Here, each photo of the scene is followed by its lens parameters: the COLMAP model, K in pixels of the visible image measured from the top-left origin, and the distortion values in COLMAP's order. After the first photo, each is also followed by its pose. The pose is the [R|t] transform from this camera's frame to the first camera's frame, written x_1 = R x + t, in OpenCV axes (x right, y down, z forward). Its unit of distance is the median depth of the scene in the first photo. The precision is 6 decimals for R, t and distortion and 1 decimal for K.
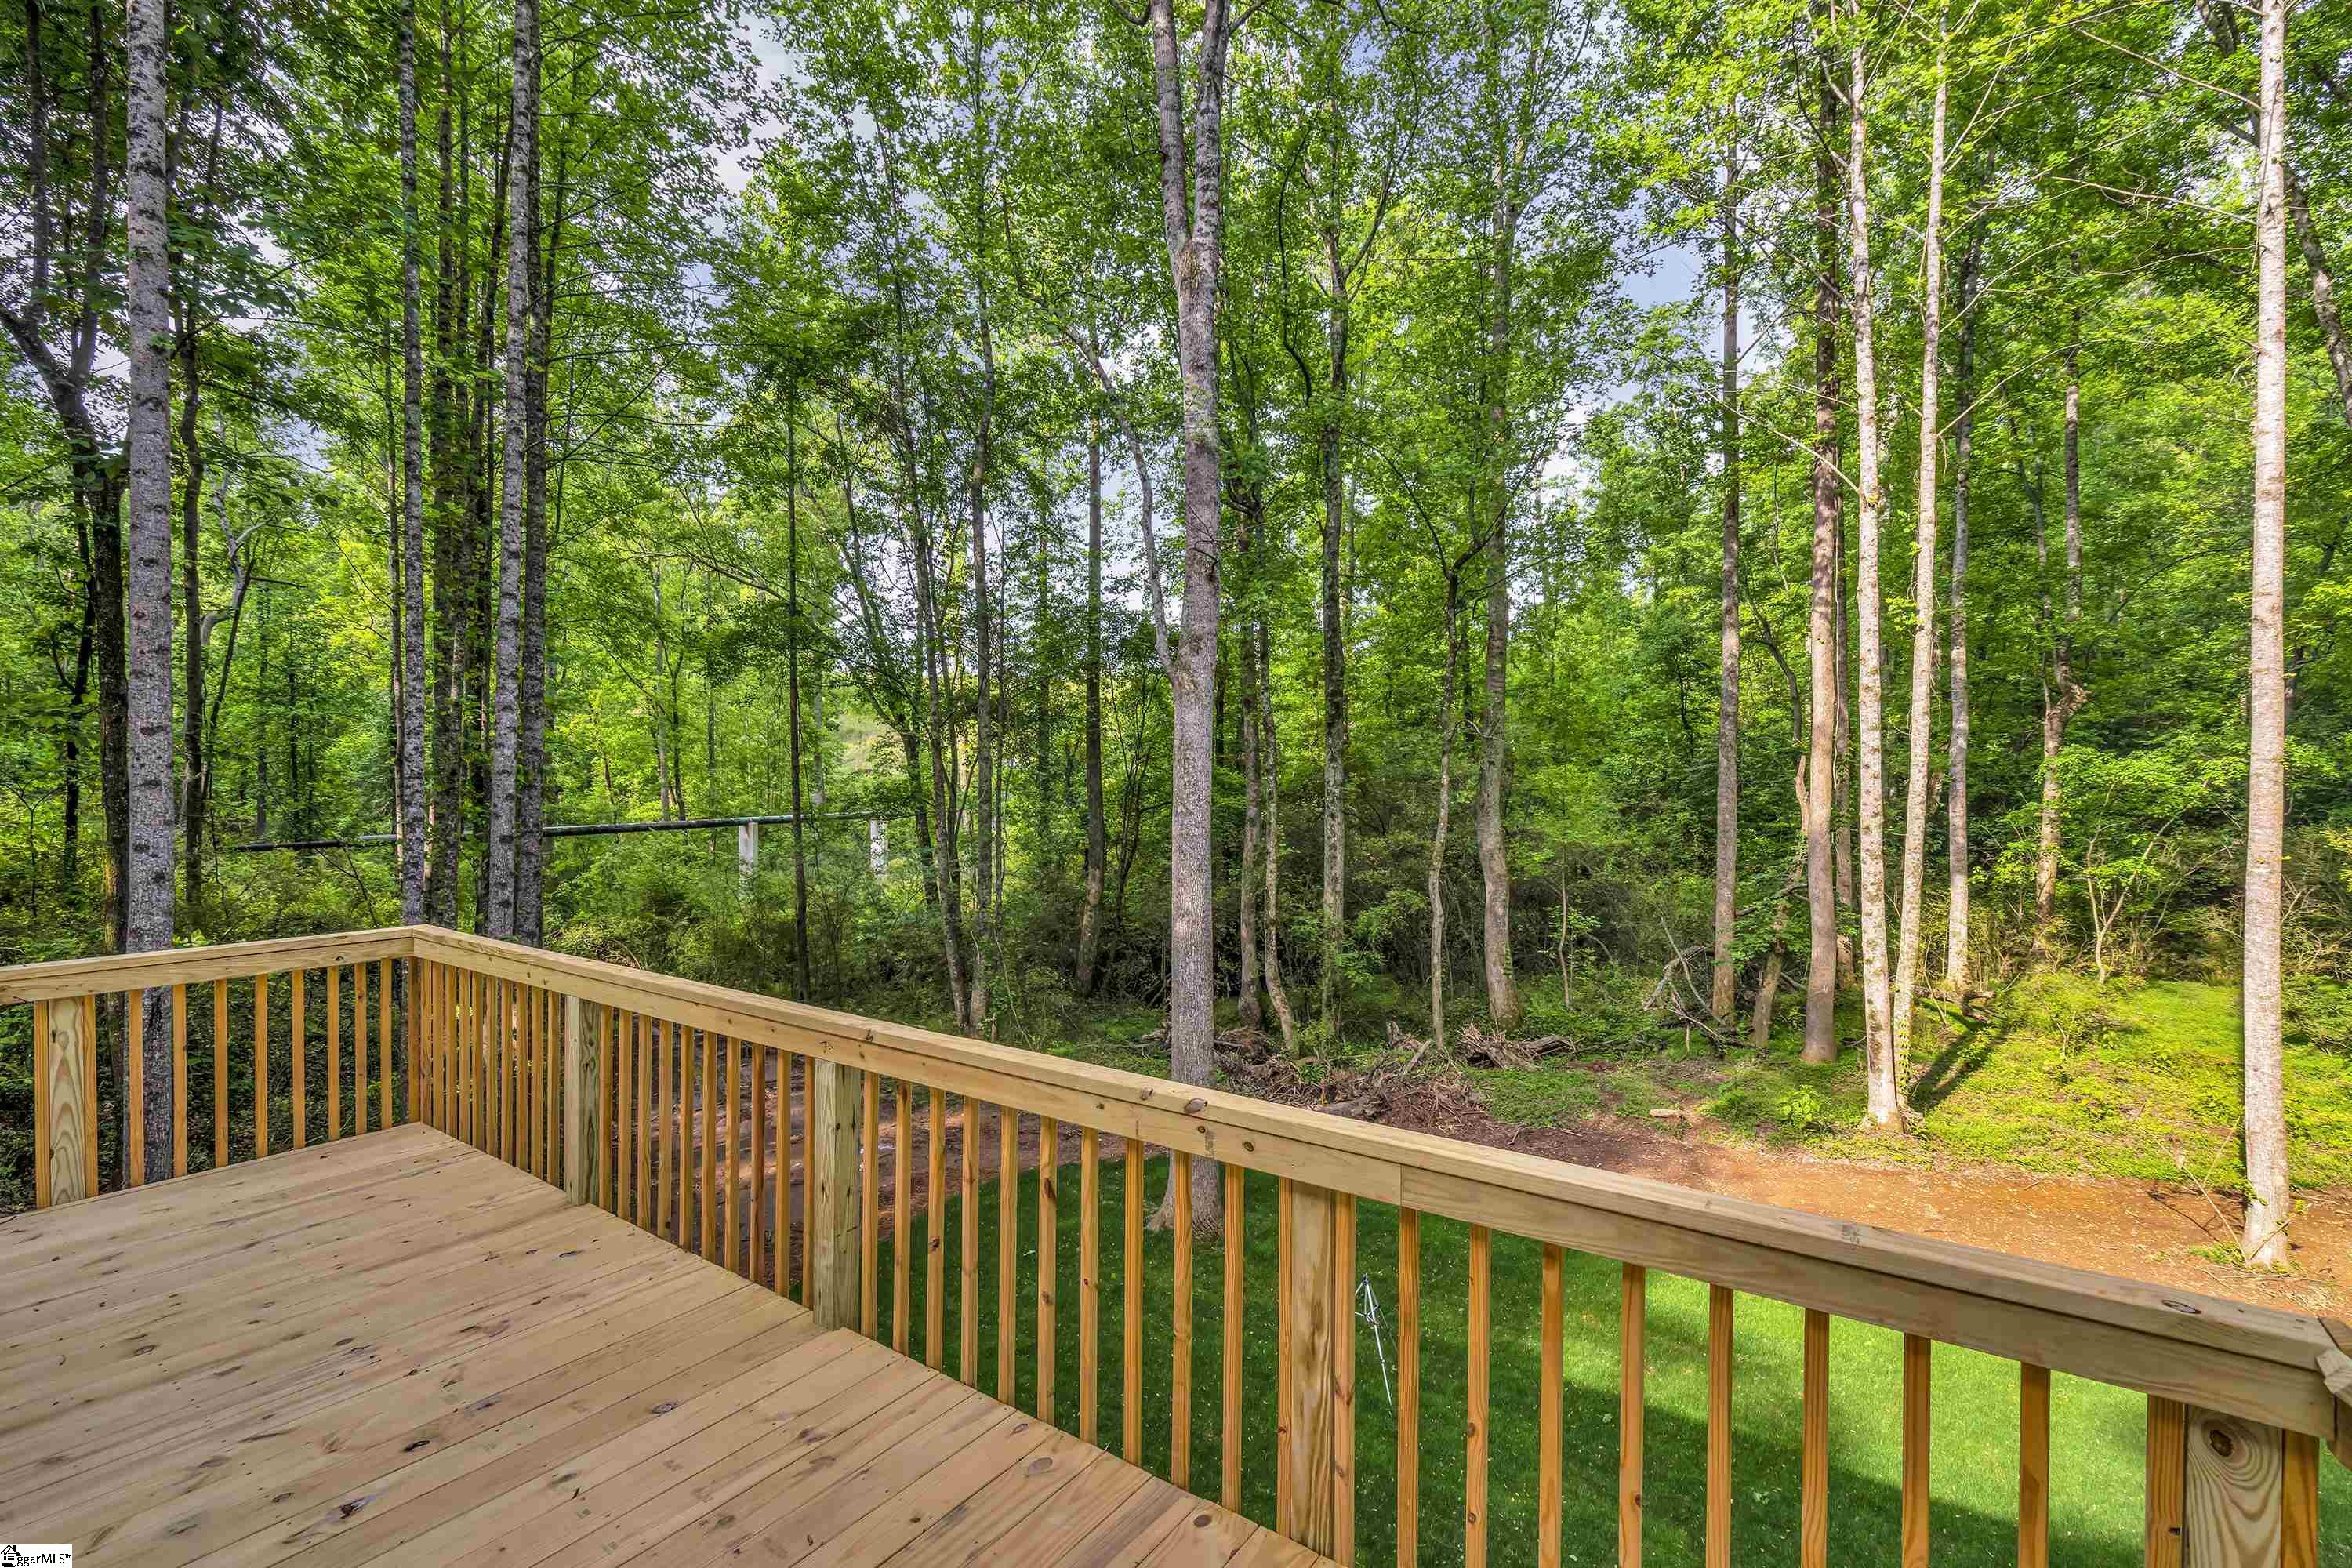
lens RADIAL K [[1063.4, 0, 1164.7], [0, 1063.4, 783.5], [0, 0, 1]] dist [-0.005912, 0.002547]
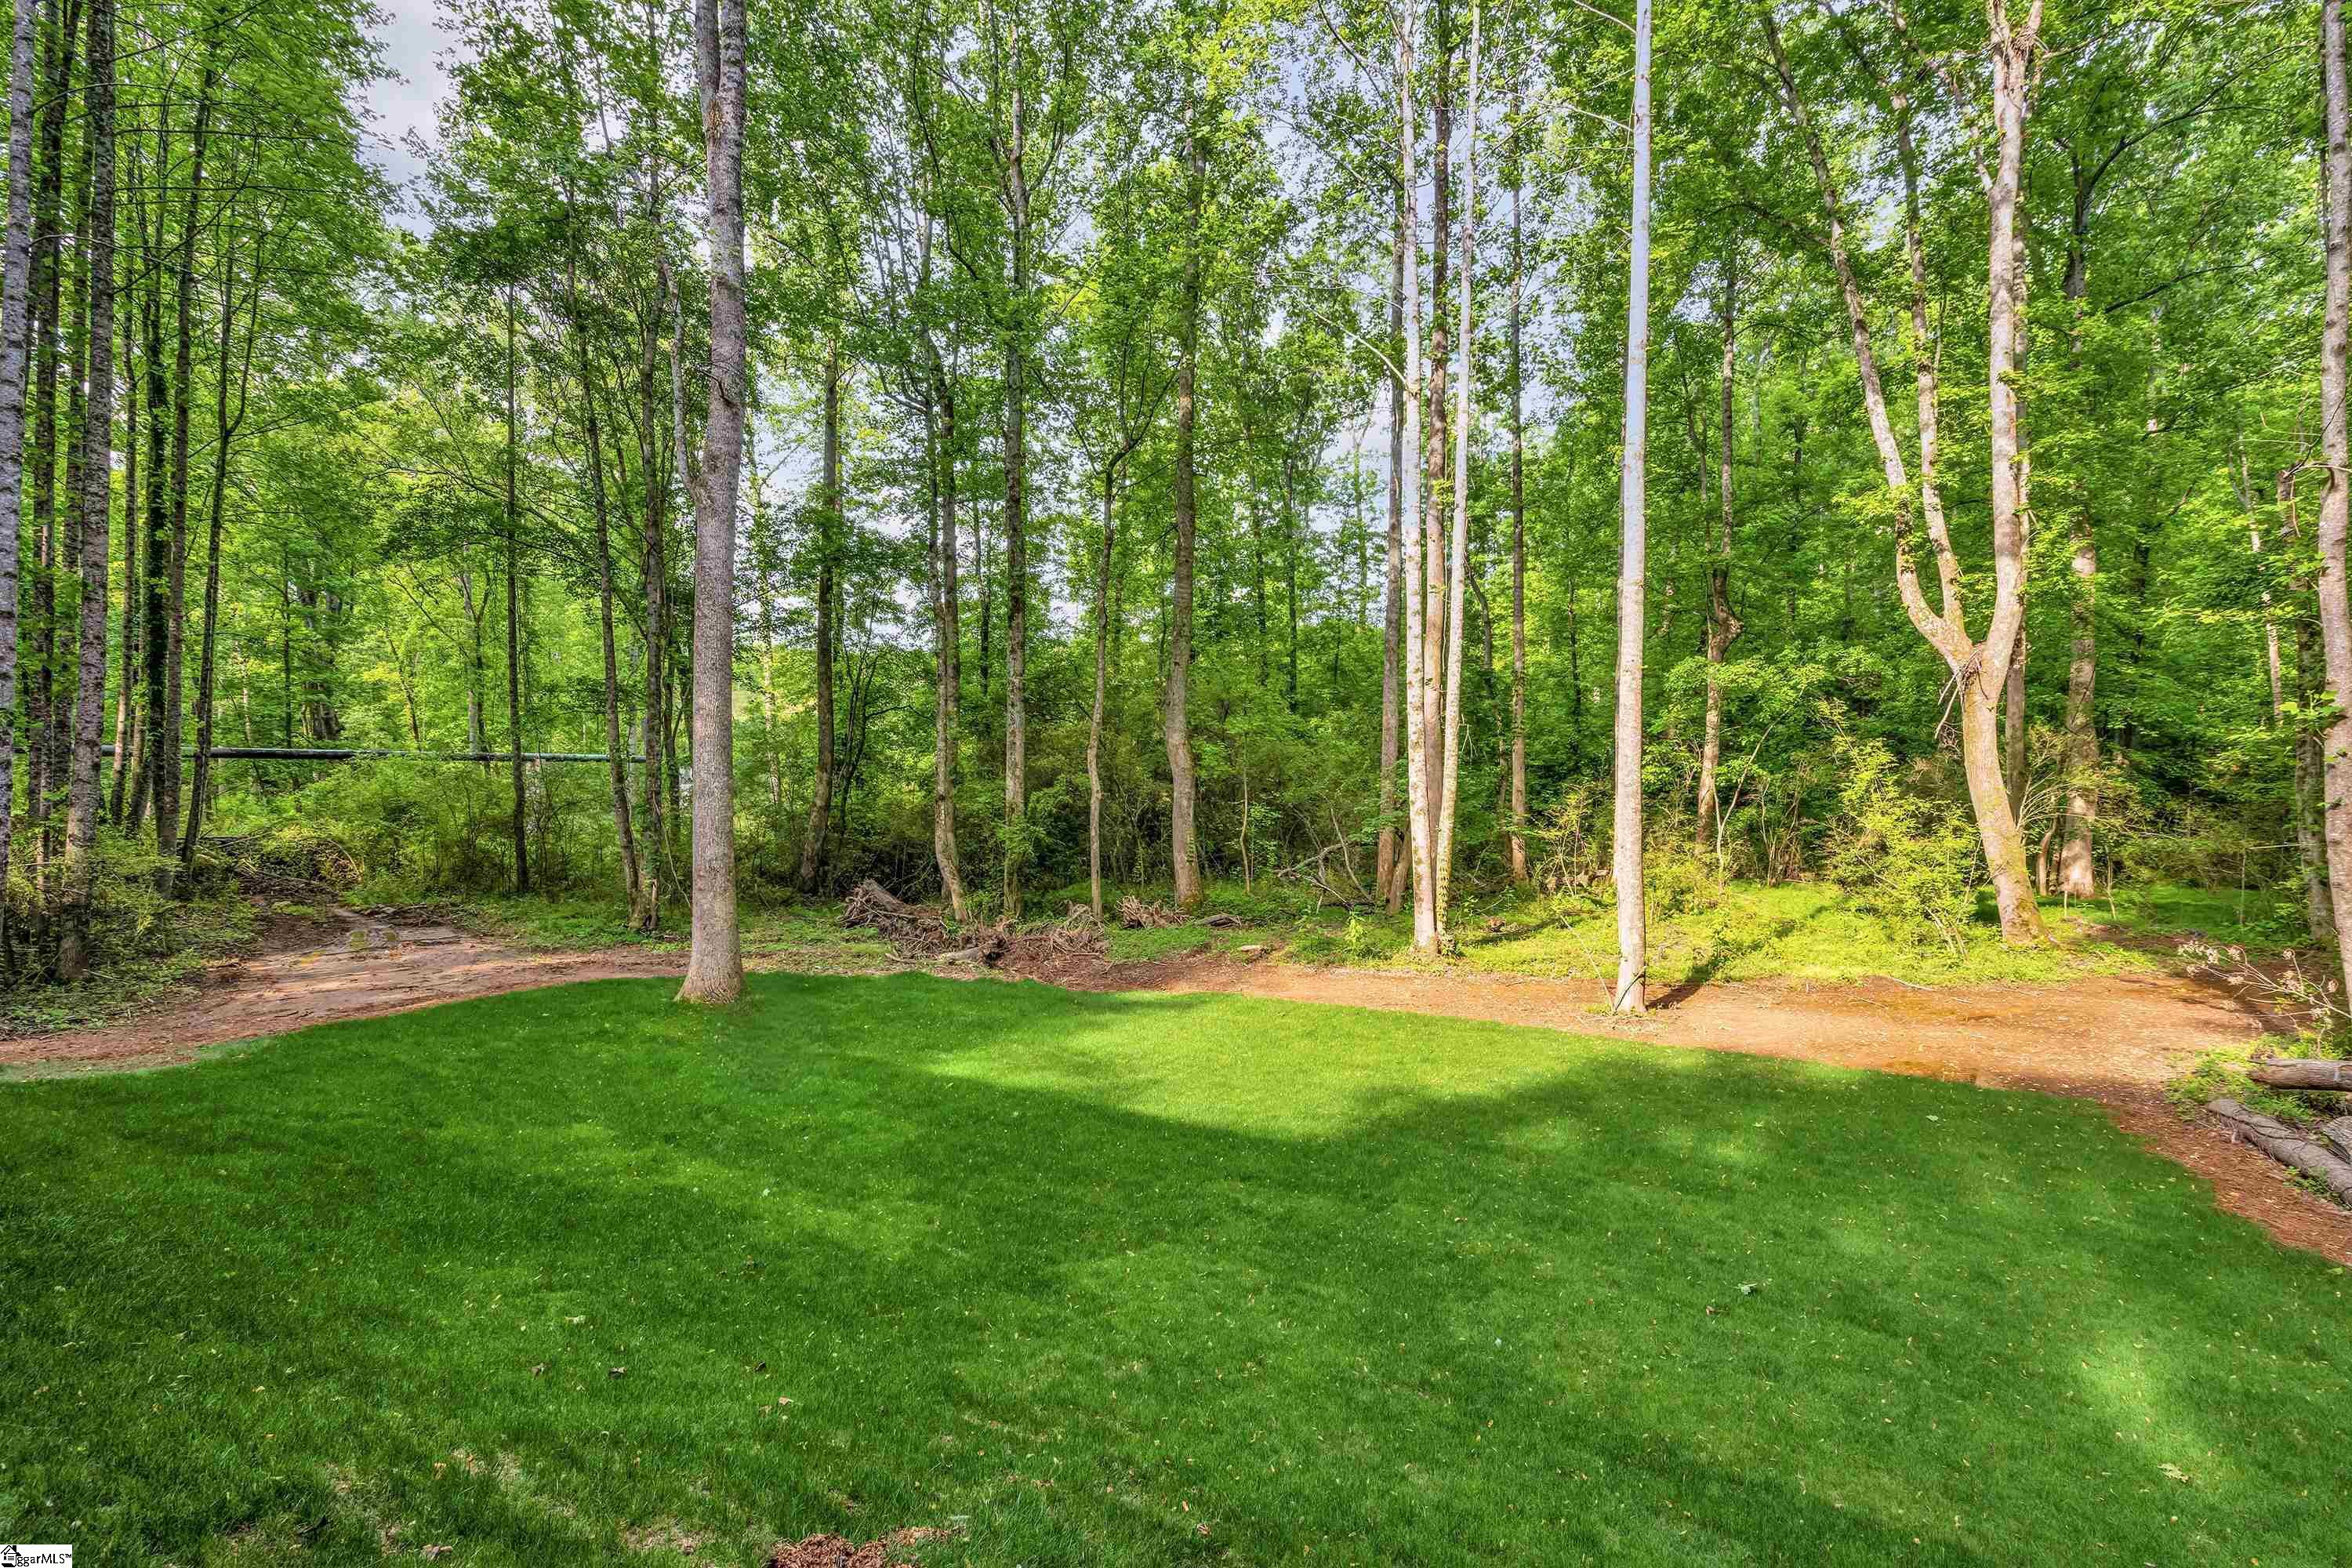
lens RADIAL K [[1063.4, 0, 1172.5], [0, 1063.4, 788.3], [0, 0, 1]] dist [-0.005912, 0.002547]
pose [[0.996387, 0.007921, 0.084564, 0.226232], [-0.008400, 0.999951, 0.005304, 0.106559], [-0.084517, -0.005995, 0.996404, -0.072004]]
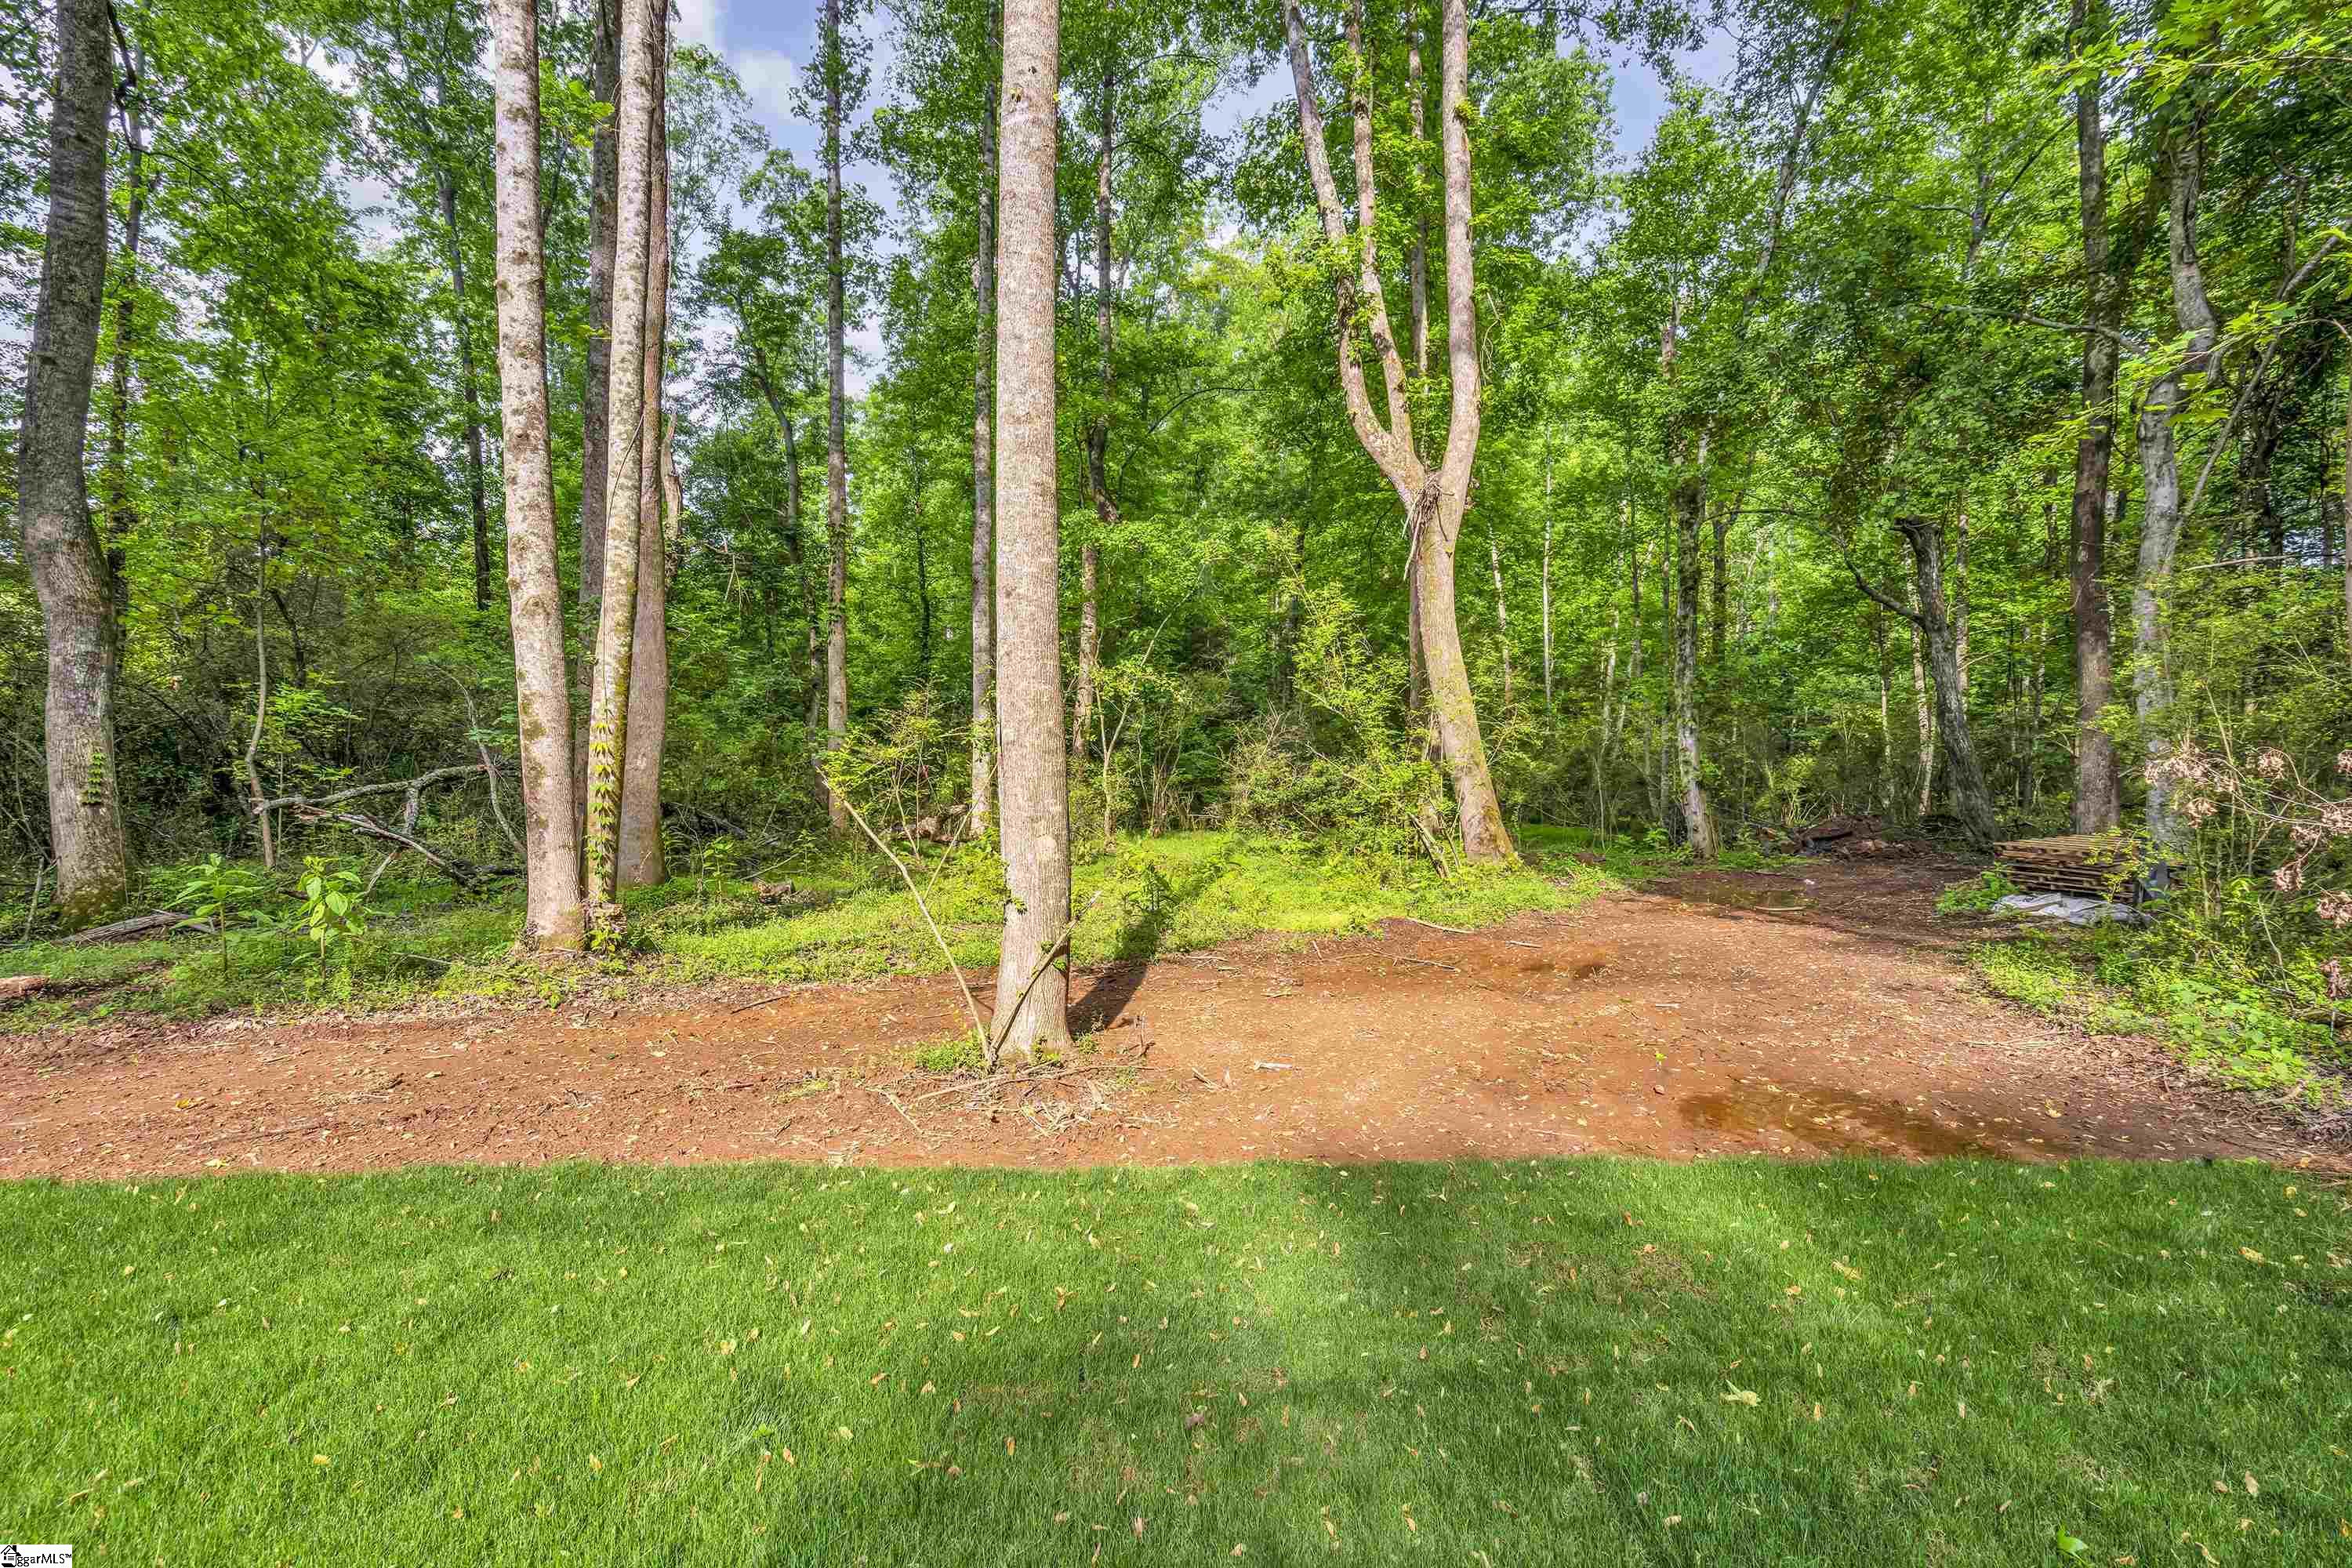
lens RADIAL K [[1063.4, 0, 1180.3], [0, 1063.4, 783.1], [0, 0, 1]] dist [-0.005912, 0.002547]
pose [[0.780051, 0.004255, 0.625701, 0.432056], [-0.000529, 0.999981, -0.006140, 0.183463], [-0.625716, 0.004458, 0.780038, 0.332497]]
